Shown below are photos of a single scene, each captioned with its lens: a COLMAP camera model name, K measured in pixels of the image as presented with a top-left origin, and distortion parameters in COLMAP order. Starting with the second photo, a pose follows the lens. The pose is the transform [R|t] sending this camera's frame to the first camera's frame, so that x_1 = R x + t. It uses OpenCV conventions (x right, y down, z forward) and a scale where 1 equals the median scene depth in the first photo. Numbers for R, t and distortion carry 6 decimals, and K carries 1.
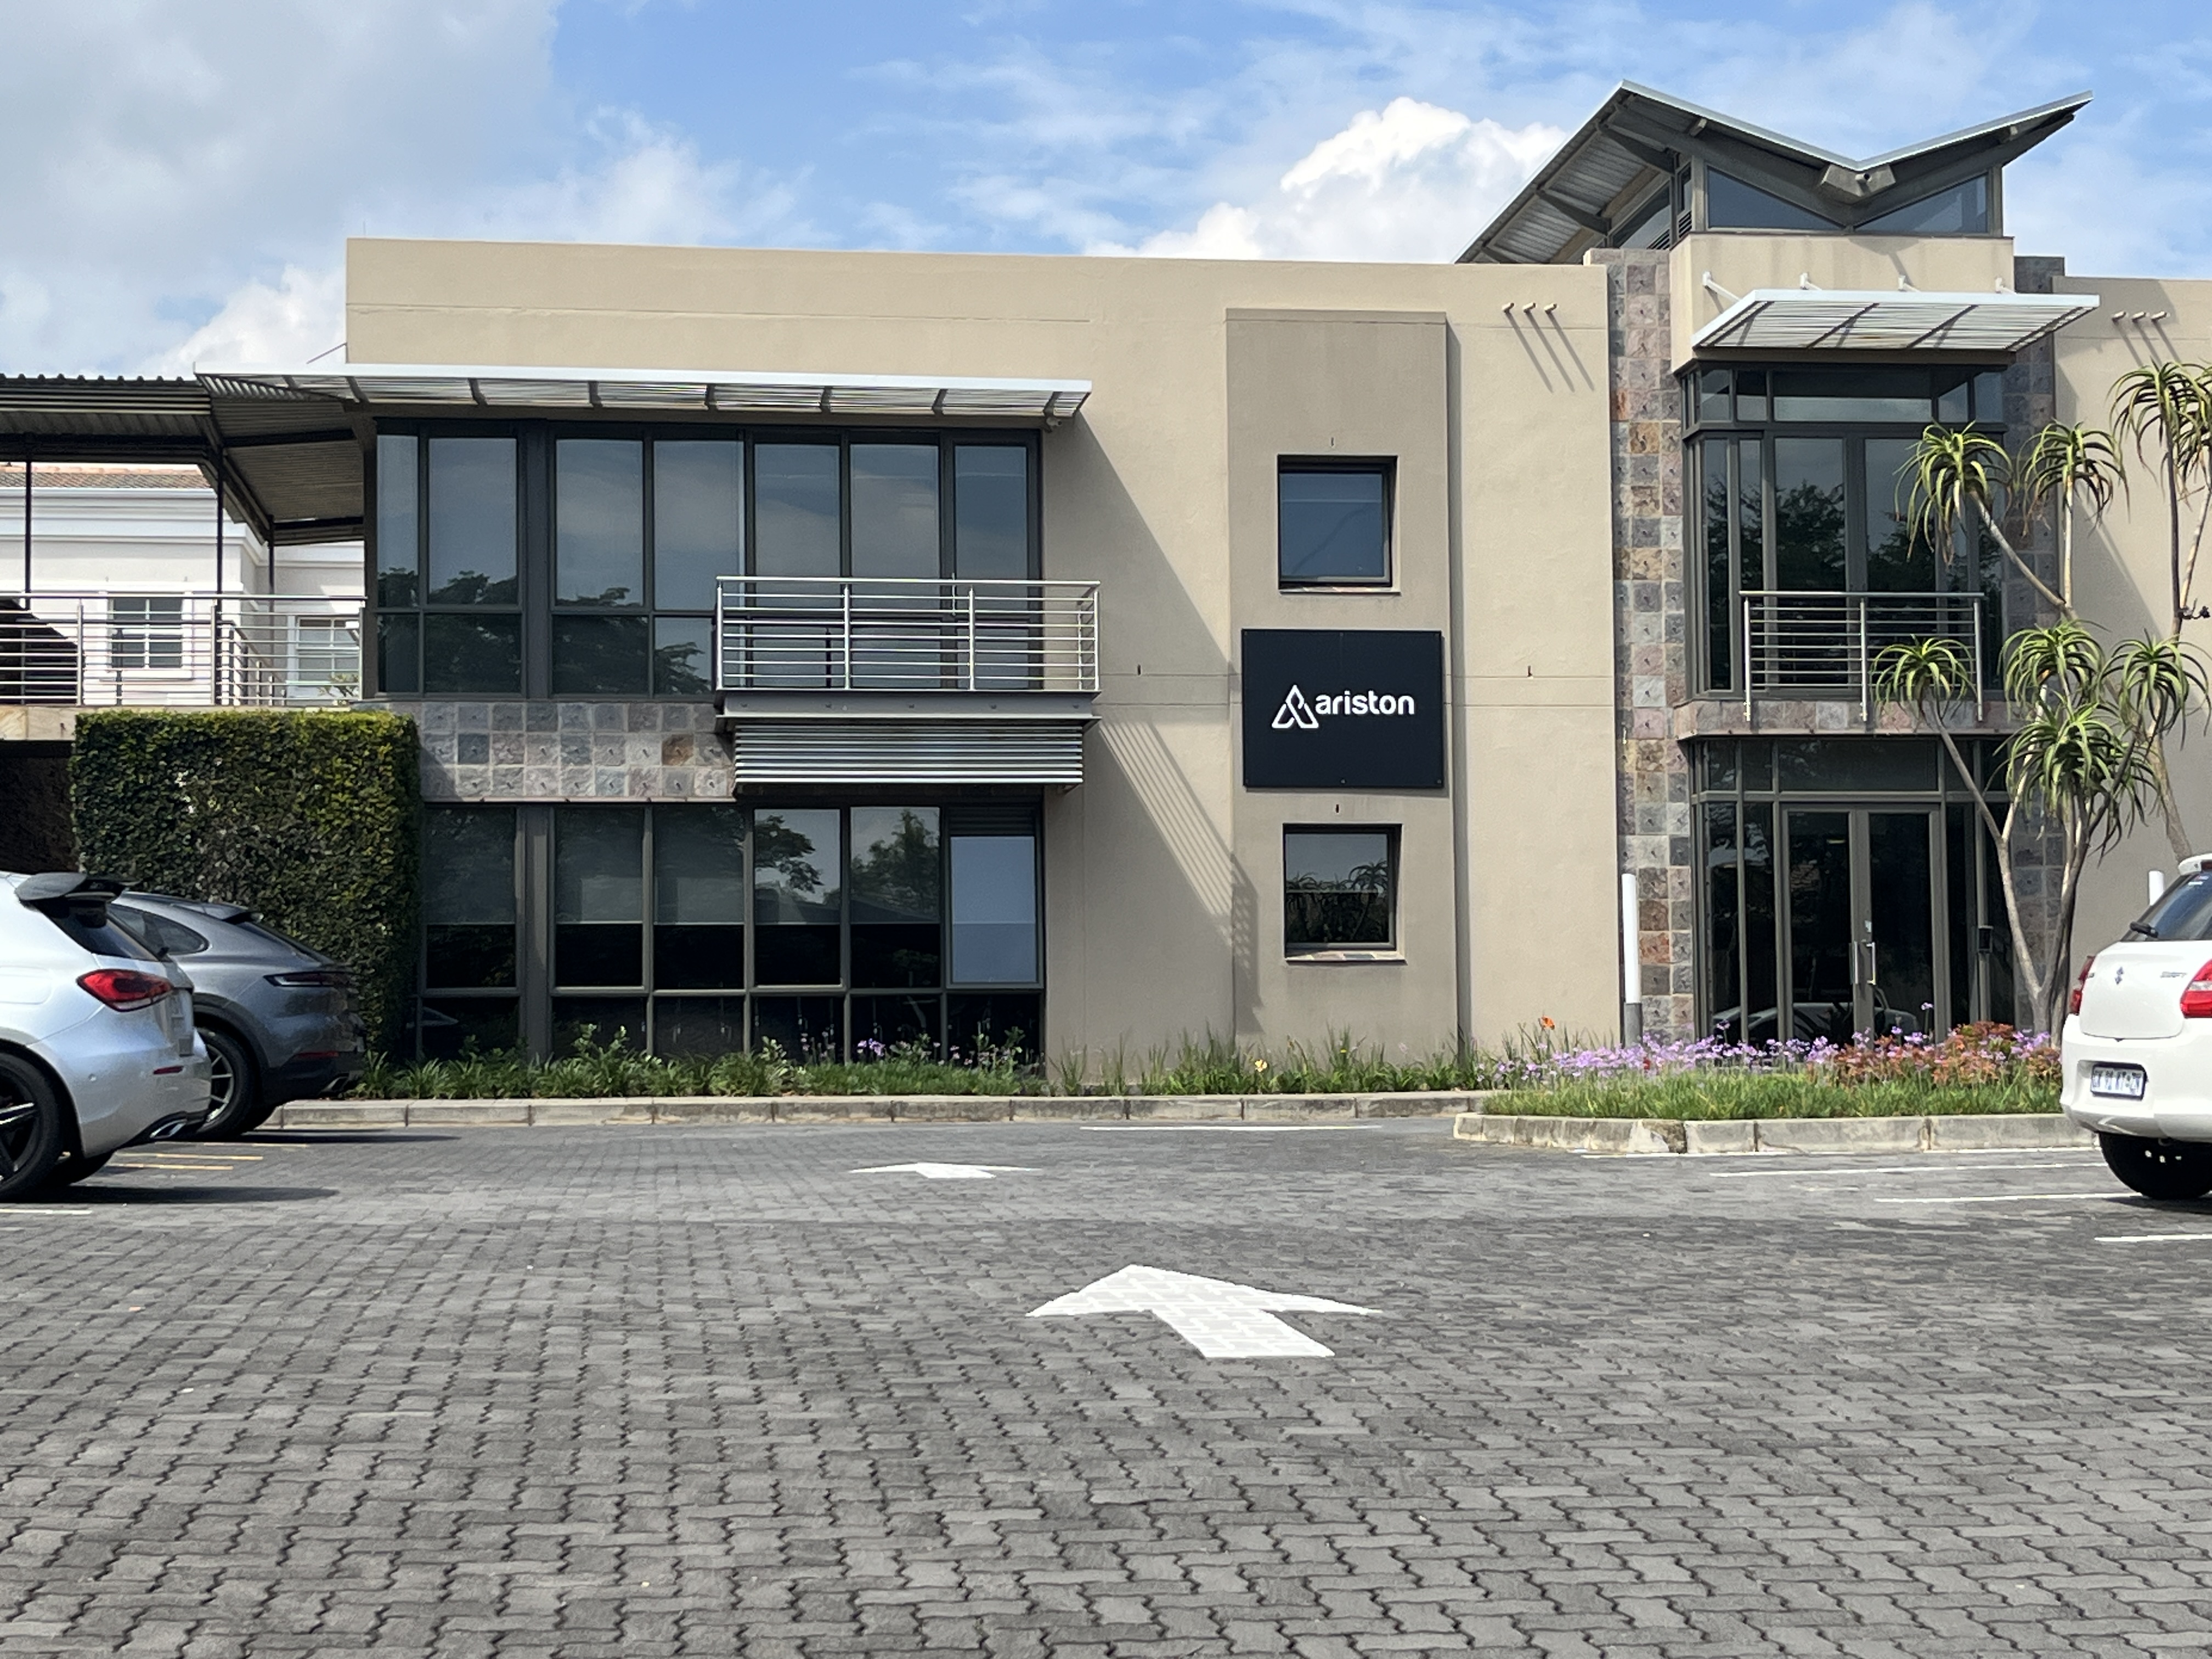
lens RADIAL K [[3535.1, 0, 1108.1], [0, 3535.1, 828.2], [0, 0, 1]] dist [0.235559, 0.000000]
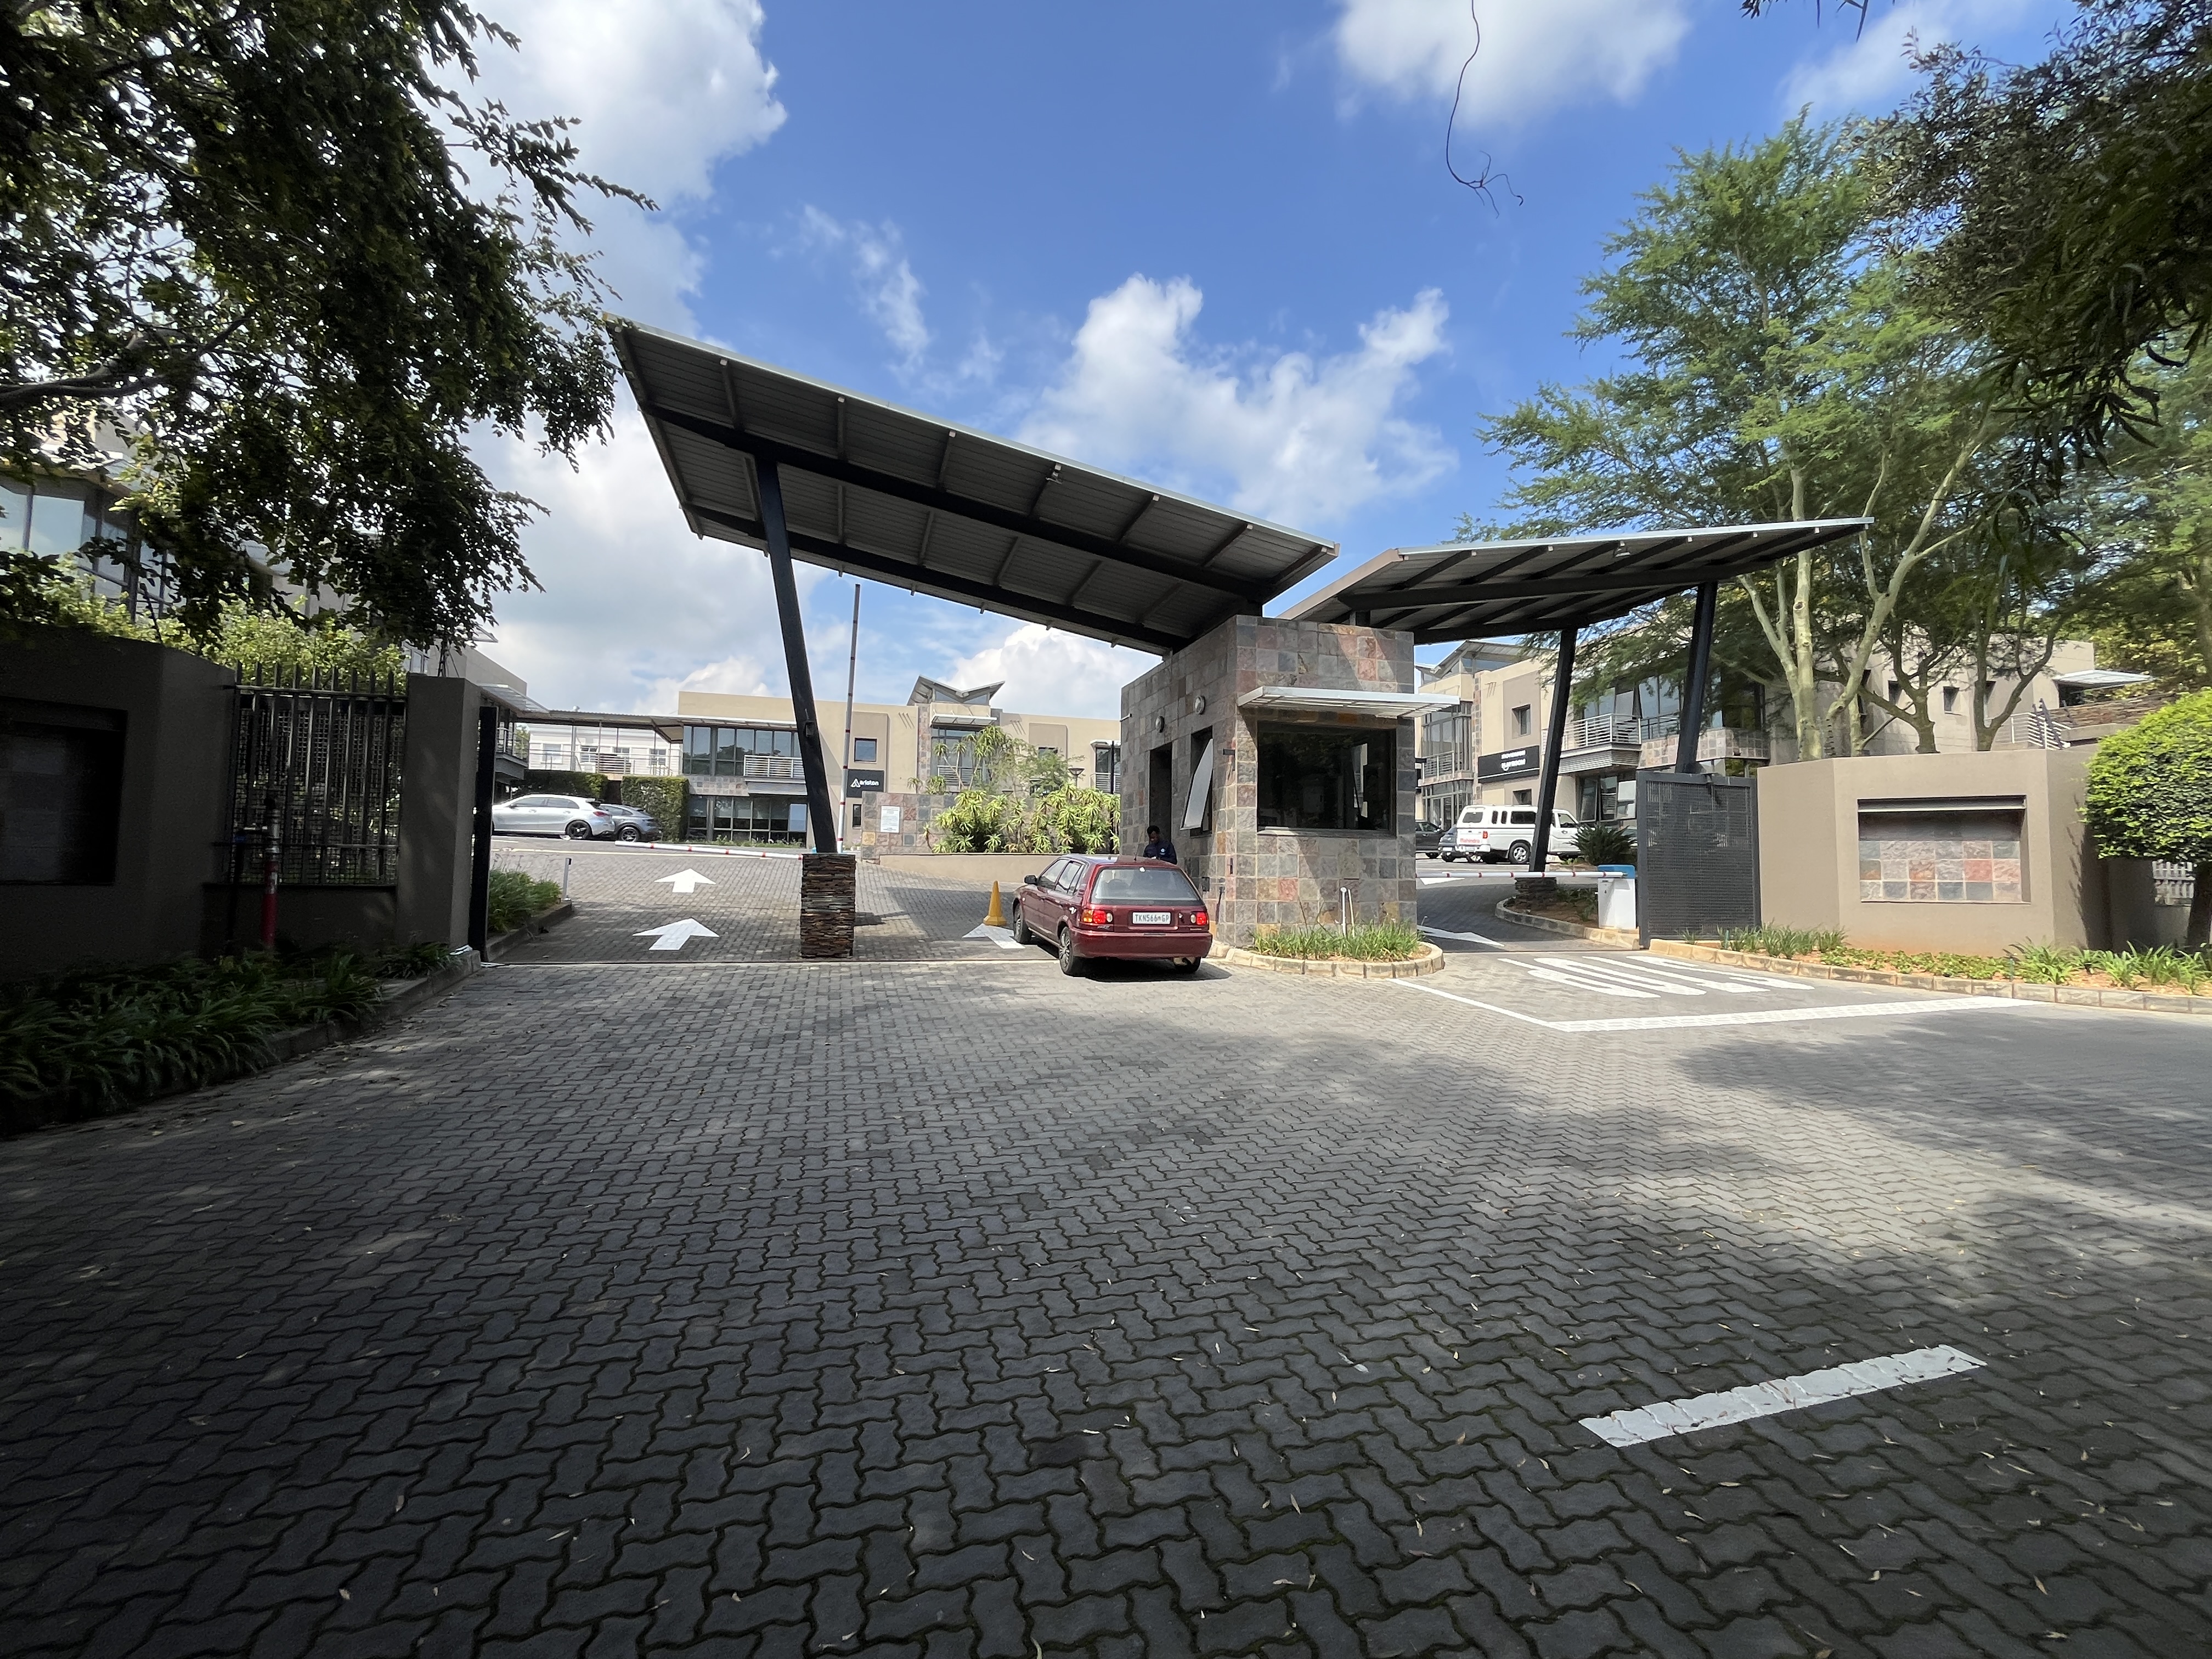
lens RADIAL K [[893.1, 0, 1100.1], [0, 893.1, 825.5], [0, 0, 1]] dist [-0.000617, -0.000005]
pose [[0.984916, 0.031489, 0.170142, 0.192998], [-0.033679, 0.999383, 0.010002, 0.006143], [-0.169722, -0.015581, 0.985369, -0.447621]]
